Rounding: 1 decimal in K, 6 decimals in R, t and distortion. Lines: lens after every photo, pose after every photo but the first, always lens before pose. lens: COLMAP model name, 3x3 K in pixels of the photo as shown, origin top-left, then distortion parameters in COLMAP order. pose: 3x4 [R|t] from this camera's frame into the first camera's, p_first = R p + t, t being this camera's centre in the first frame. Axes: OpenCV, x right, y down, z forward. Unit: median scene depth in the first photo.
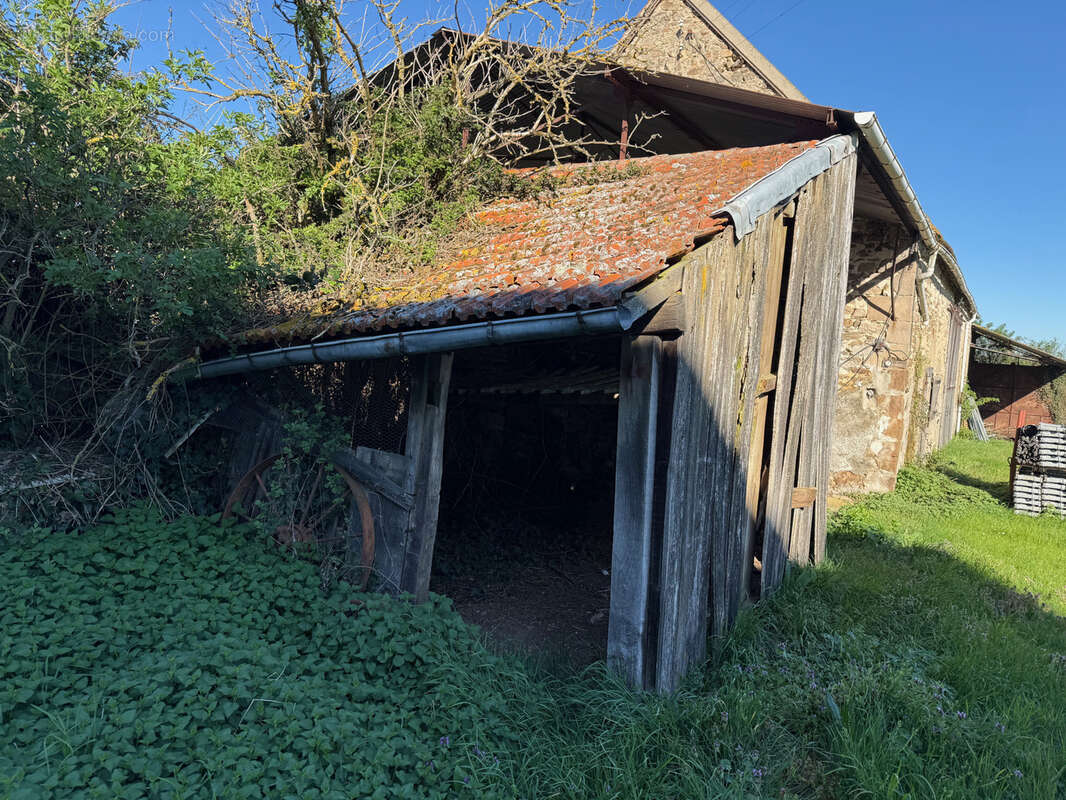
lens RADIAL K [[738.2, 0, 535.6], [0, 738.2, 404.0], [0, 0, 1]] dist [0.115282, -0.180517]
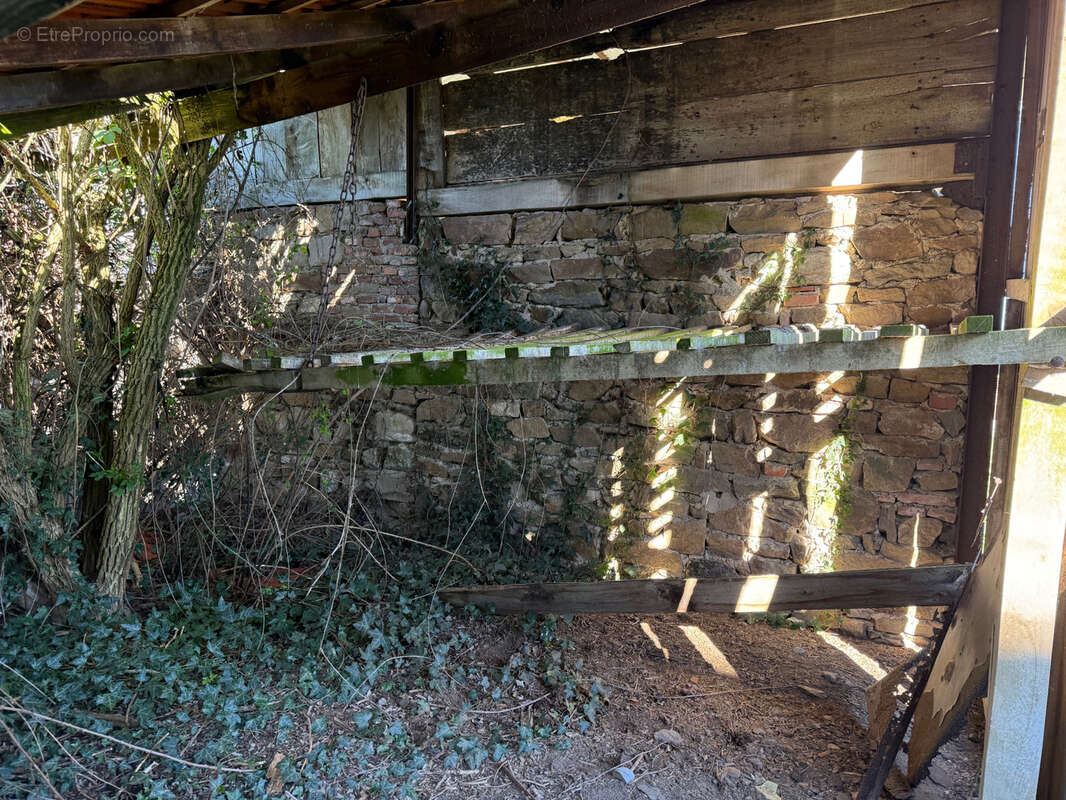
lens RADIAL K [[738.2, 0, 535.6], [0, 738.2, 404.0], [0, 0, 1]] dist [0.115282, -0.180517]
pose [[0.996027, -0.021224, 0.086486, 0.007137], [0.021388, 0.999771, -0.000980, 0.010247], [-0.086446, 0.002826, 0.996253, 0.502355]]
